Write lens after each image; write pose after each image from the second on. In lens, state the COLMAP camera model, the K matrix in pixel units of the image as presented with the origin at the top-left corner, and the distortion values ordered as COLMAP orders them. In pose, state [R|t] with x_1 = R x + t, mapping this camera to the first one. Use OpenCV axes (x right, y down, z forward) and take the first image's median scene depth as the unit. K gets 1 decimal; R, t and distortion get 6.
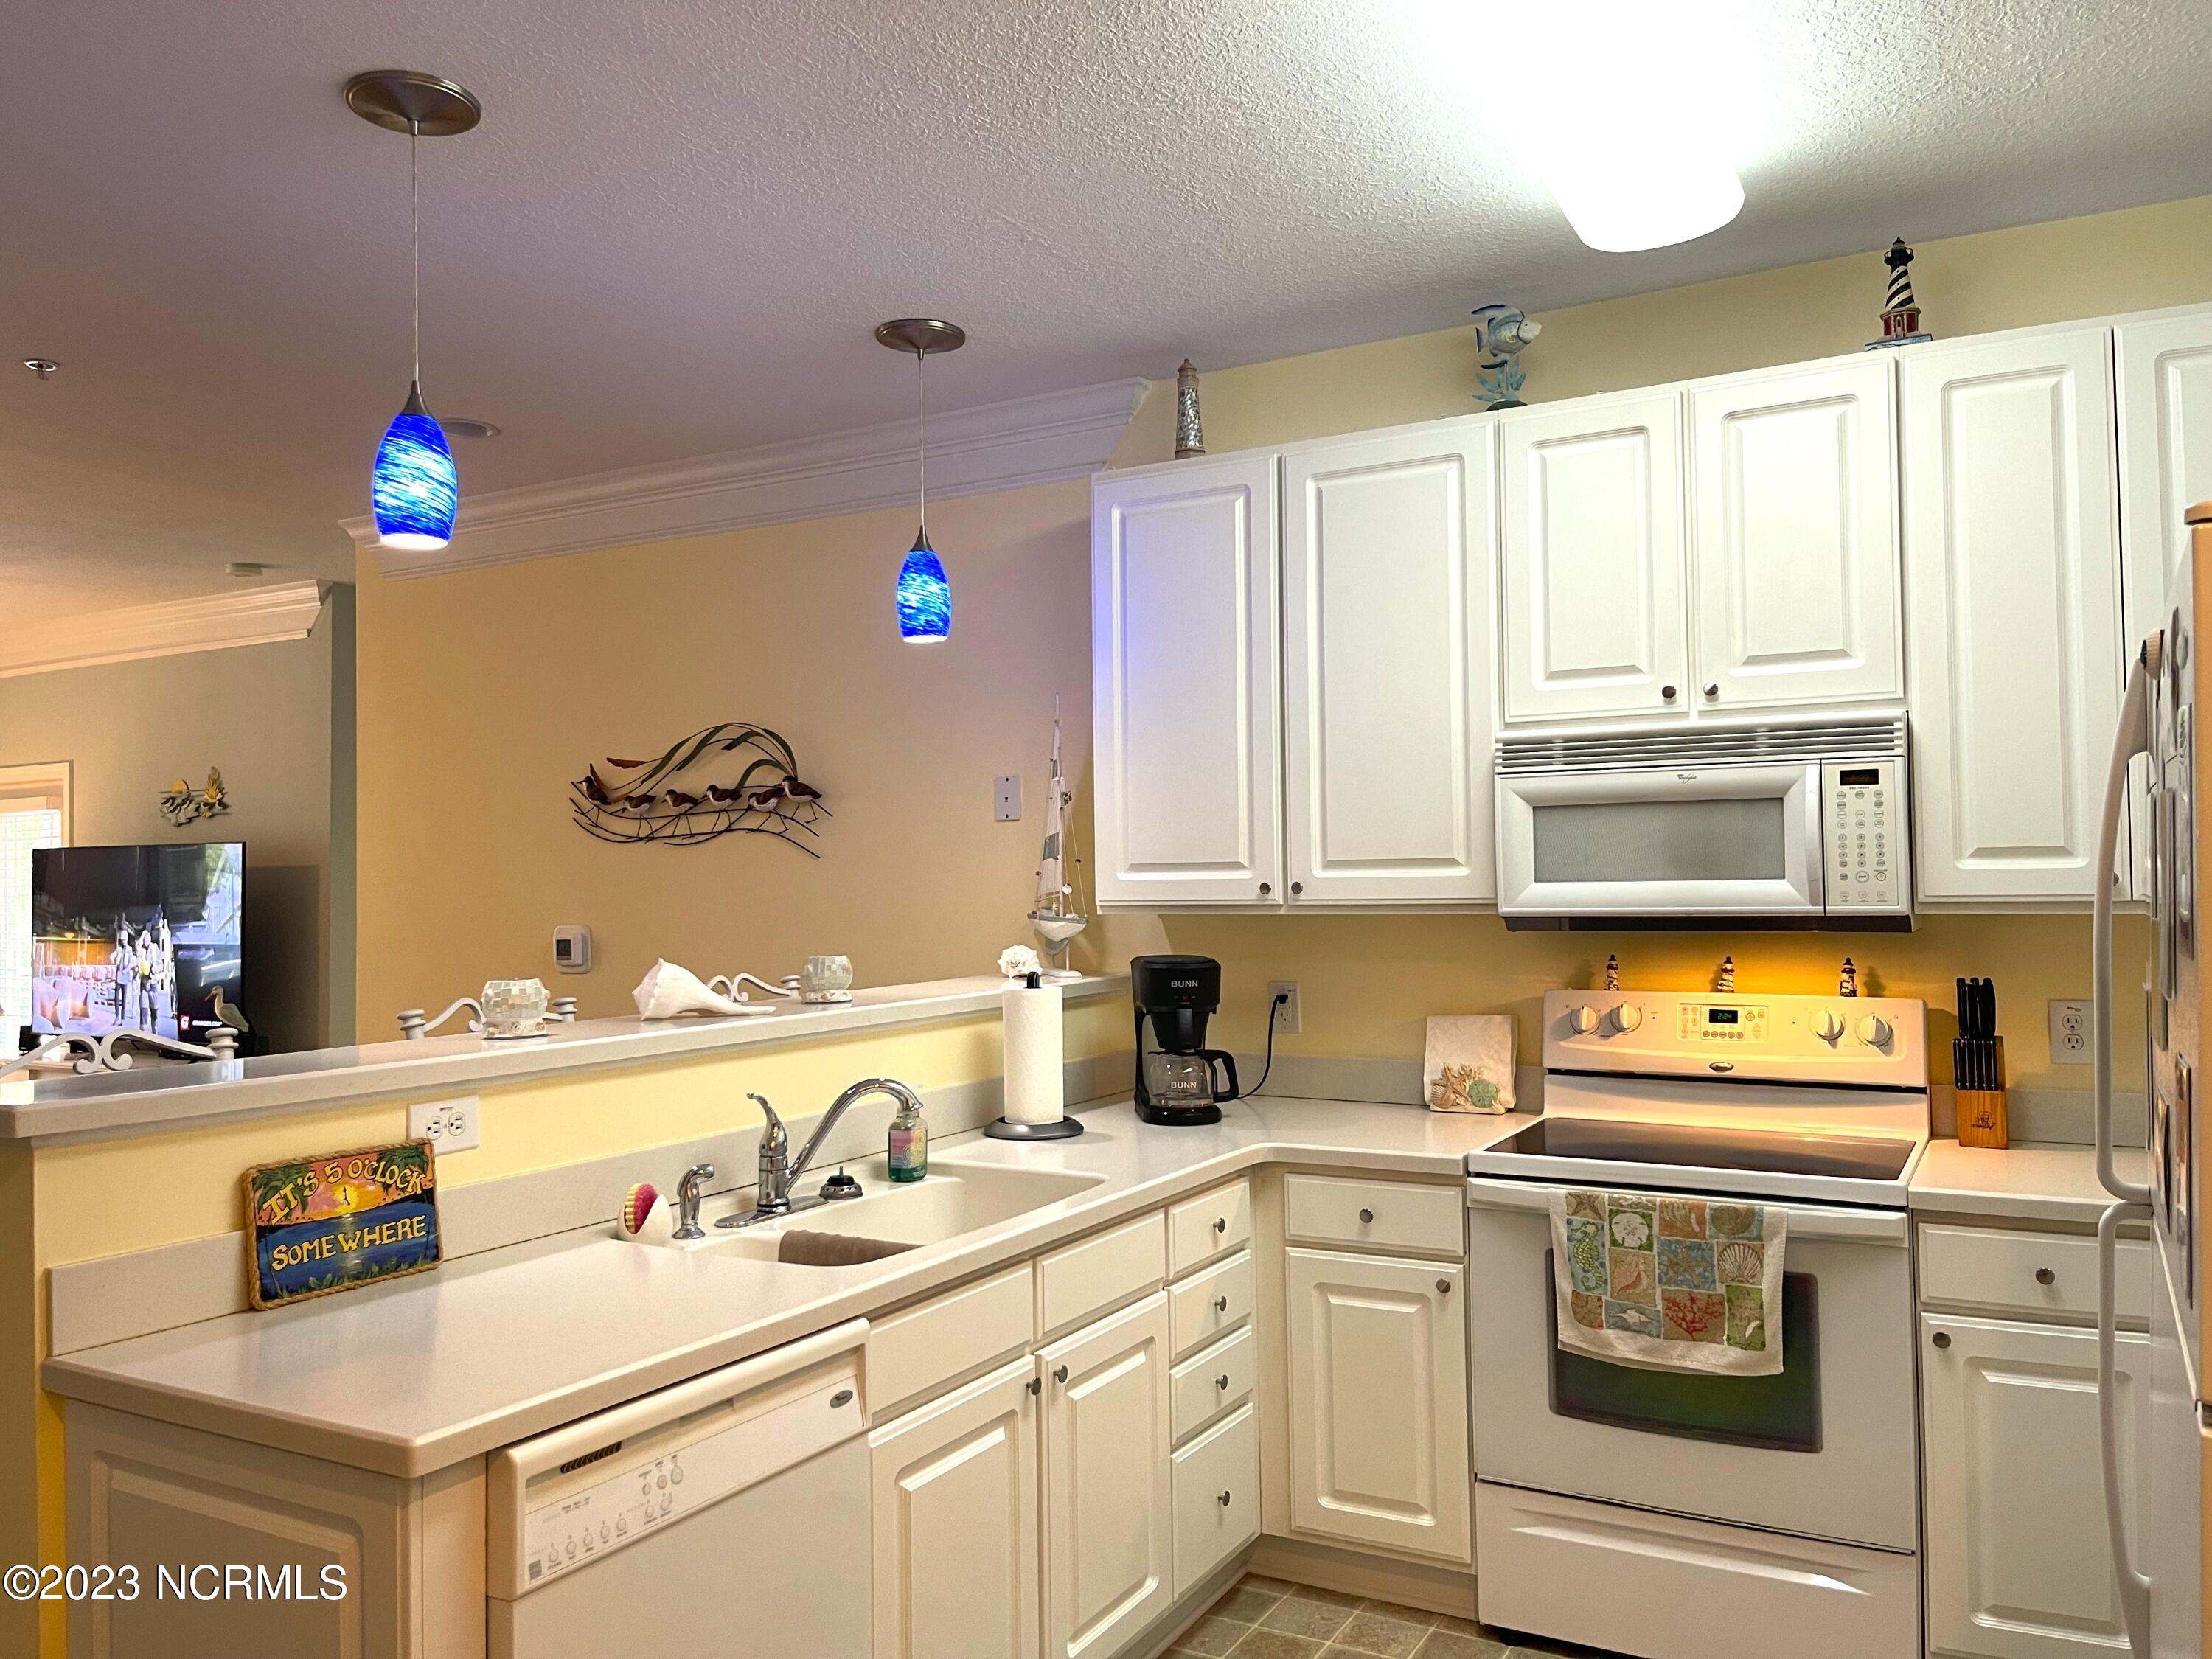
lens RADIAL K [[1645.4, 0, 1106.3], [0, 1645.4, 749.8], [0, 0, 1]] dist [0.003558, -0.002803]
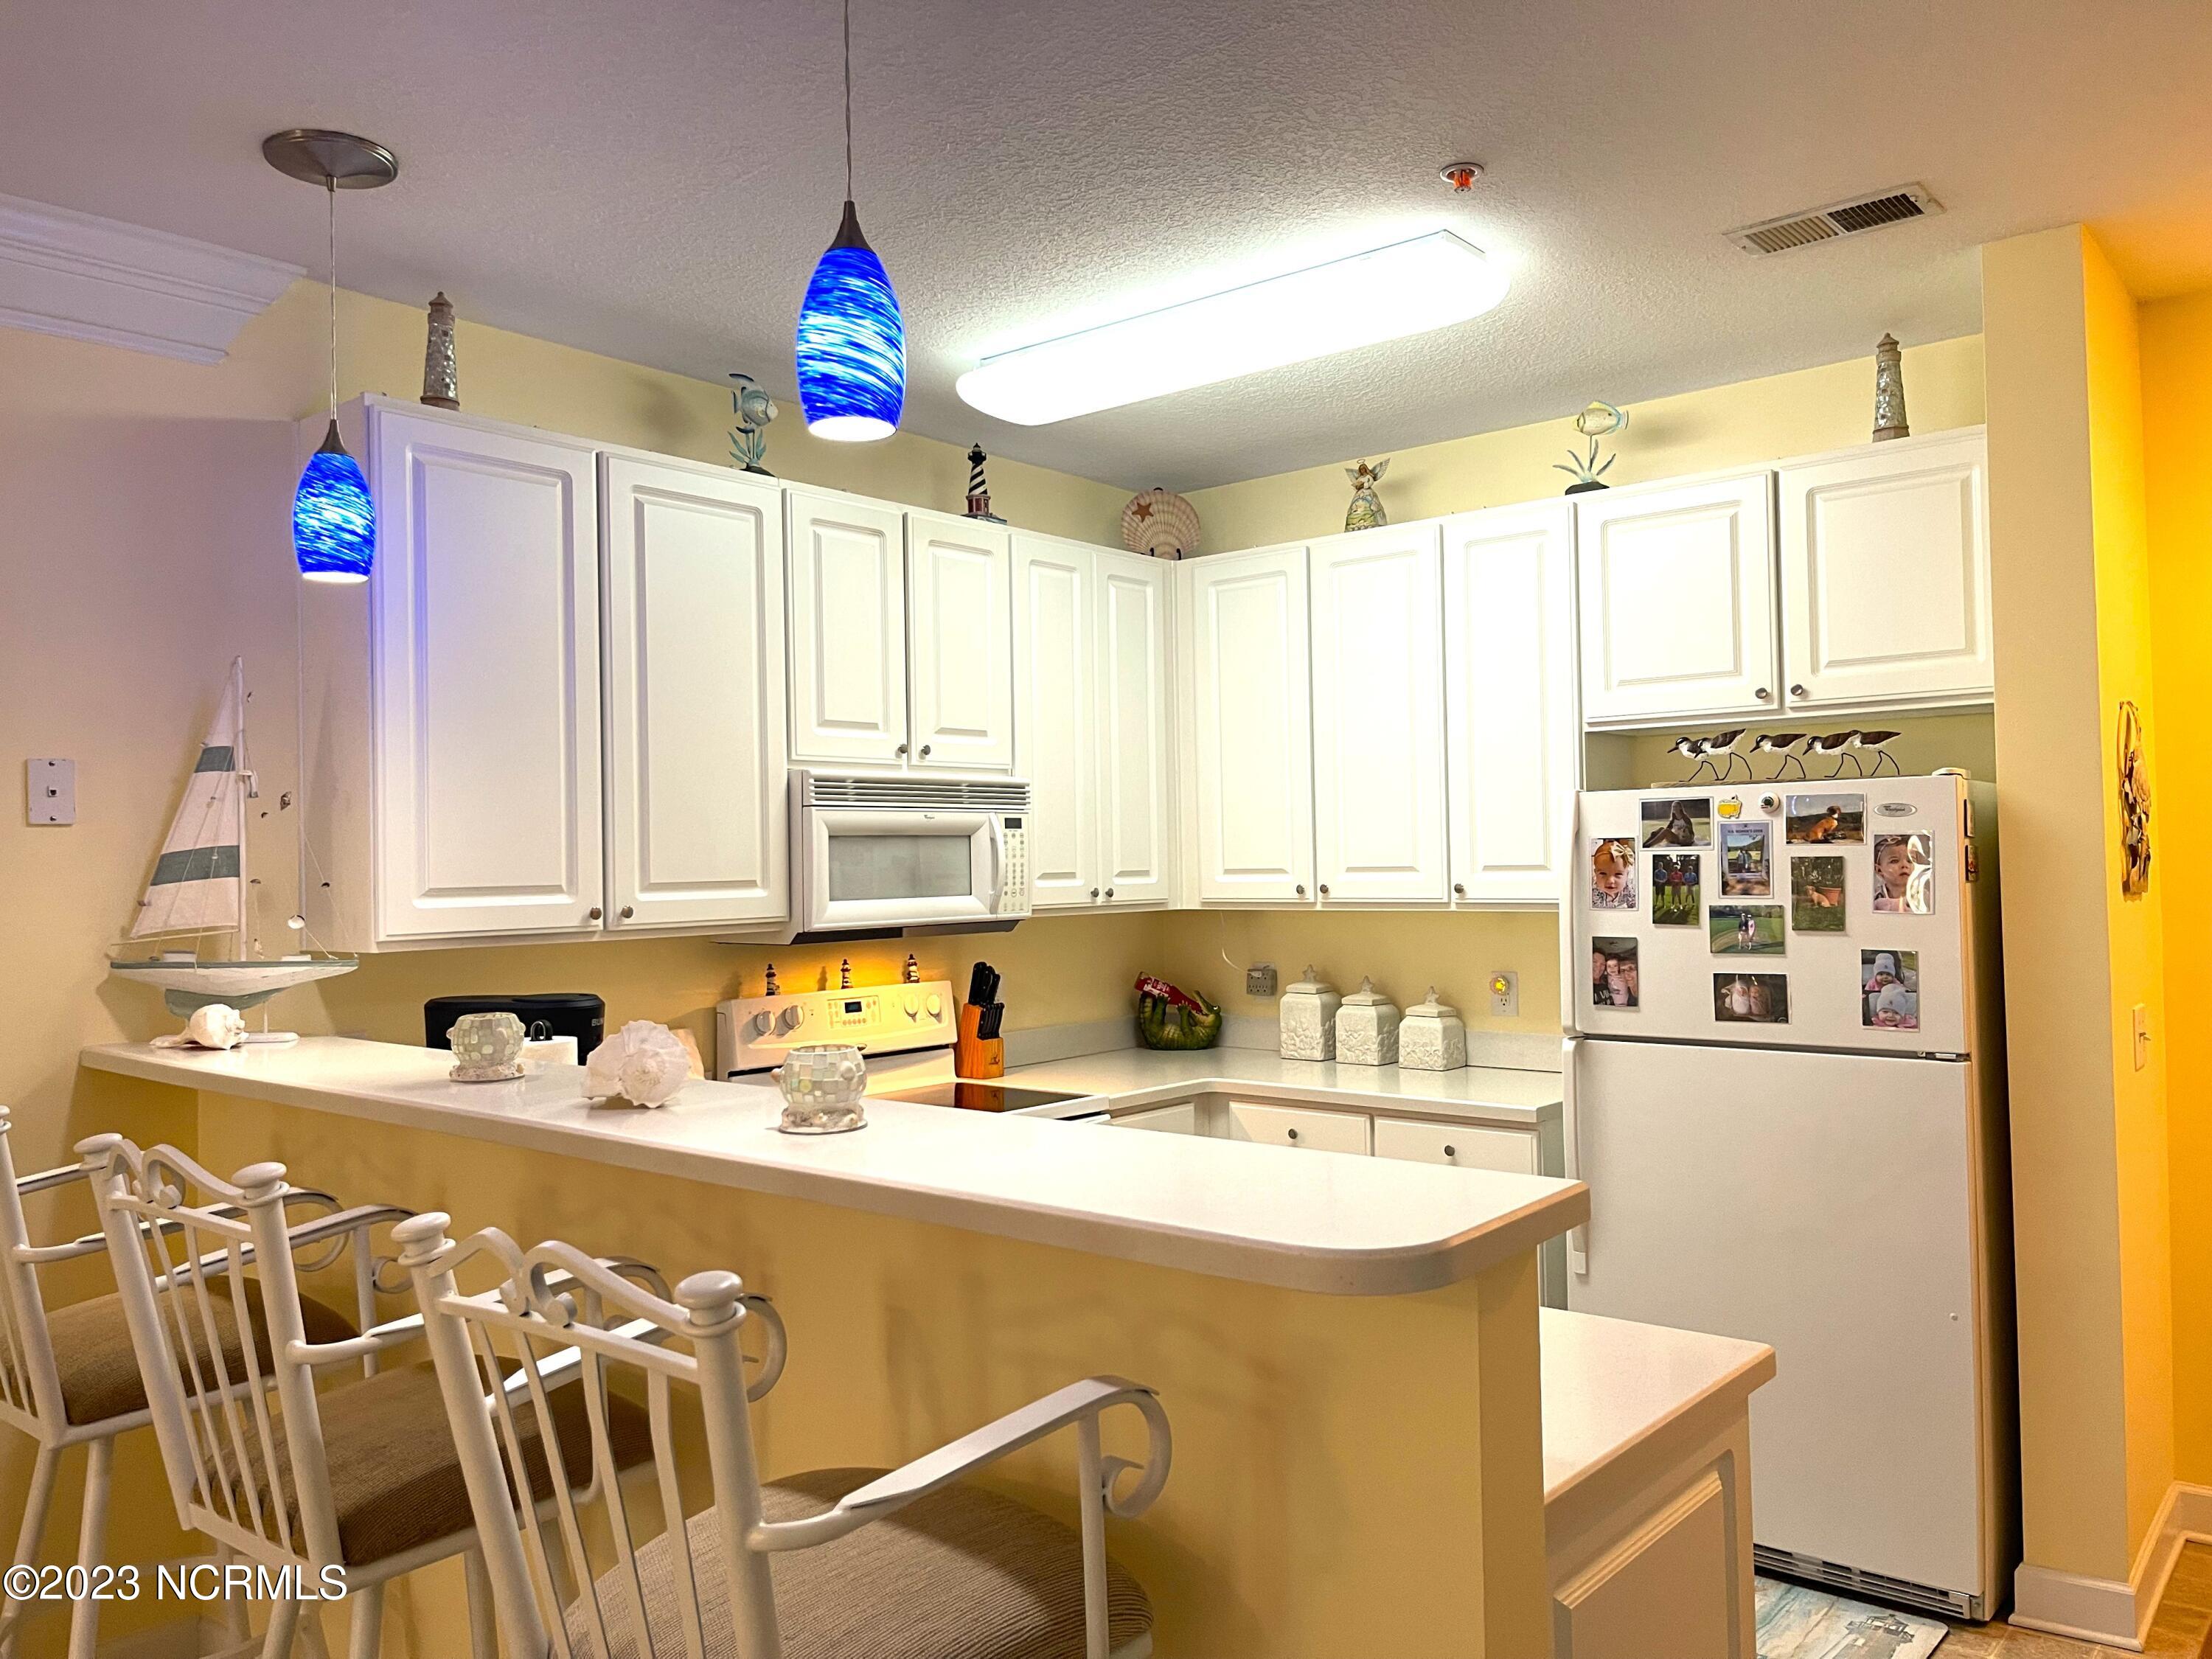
lens RADIAL K [[1656.6, 0, 1106.5], [0, 1656.6, 838.5], [0, 0, 1]] dist [0.003305, -0.001393]
pose [[0.197654, 0.031800, 0.979756, -0.828068], [-0.052293, 0.998393, -0.021855, 0.050528], [-0.978876, -0.046915, 0.198999, 0.562199]]
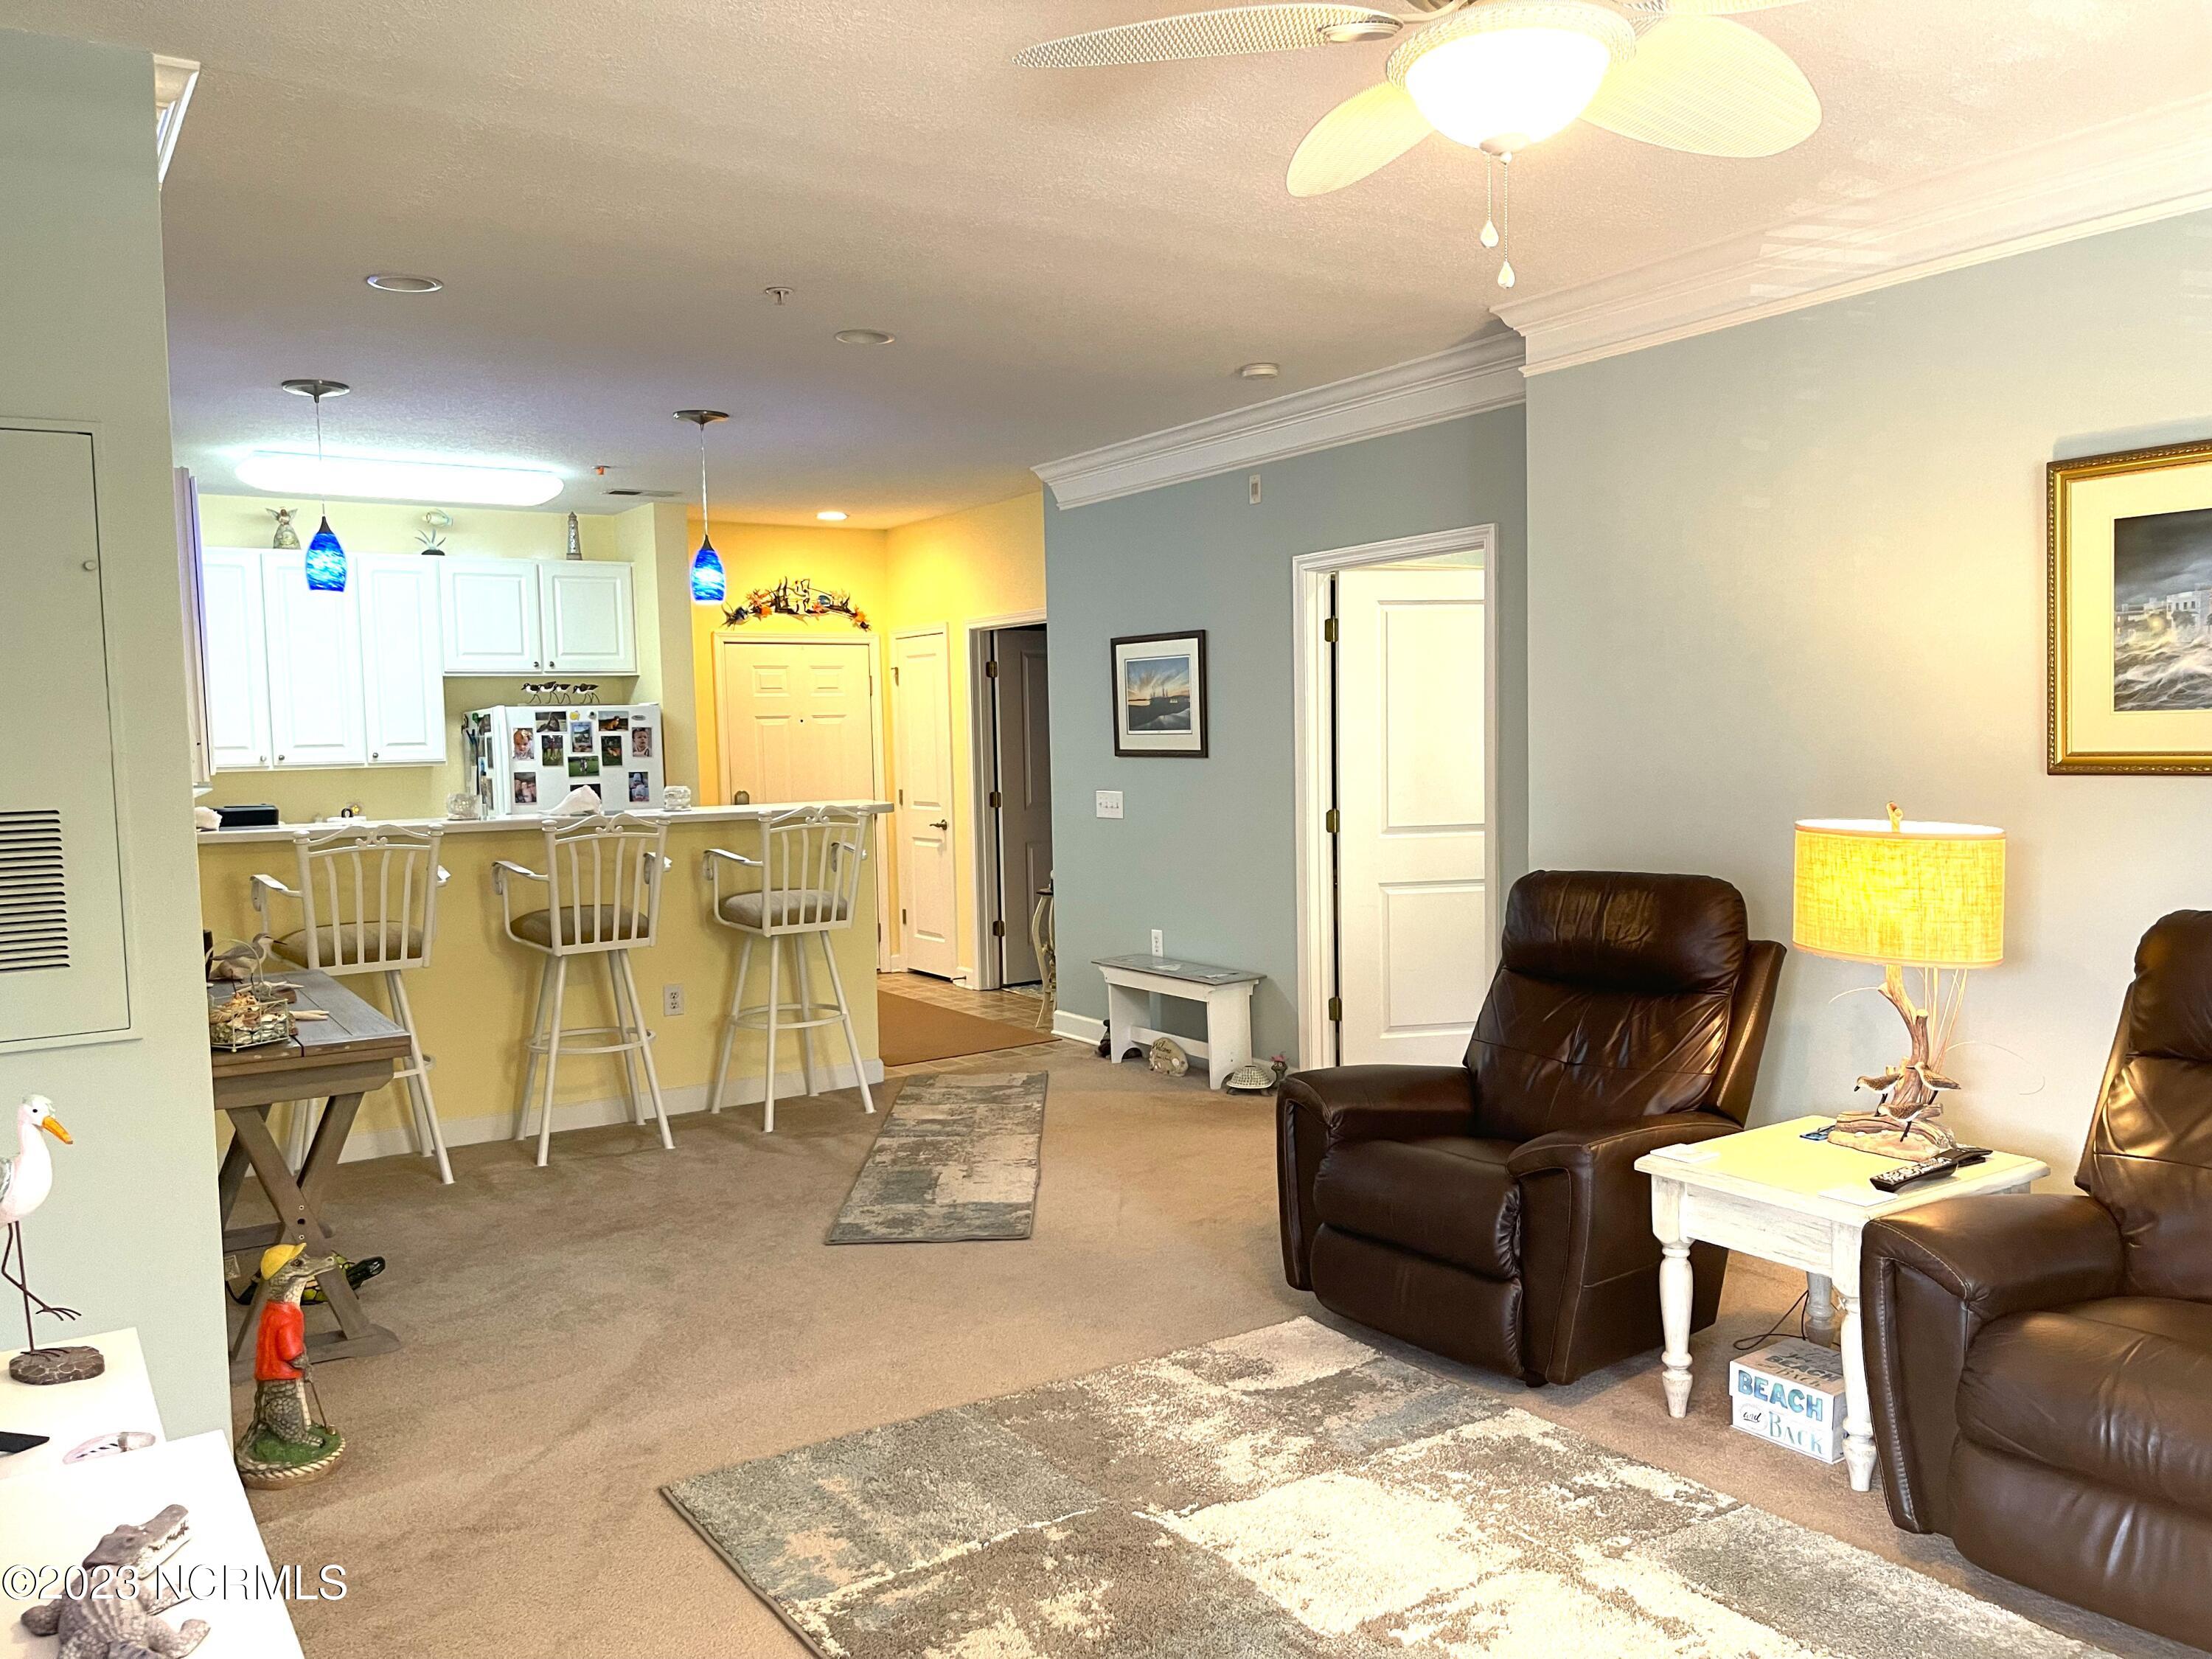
lens RADIAL K [[1656.6, 0, 1106.5], [0, 1656.6, 838.5], [0, 0, 1]] dist [0.003305, -0.001393]
pose [[-0.881169, 0.009476, 0.472706, -1.608372], [0.009507, 0.999952, -0.002322, 0.185593], [-0.472705, 0.002448, -0.881217, 2.198710]]
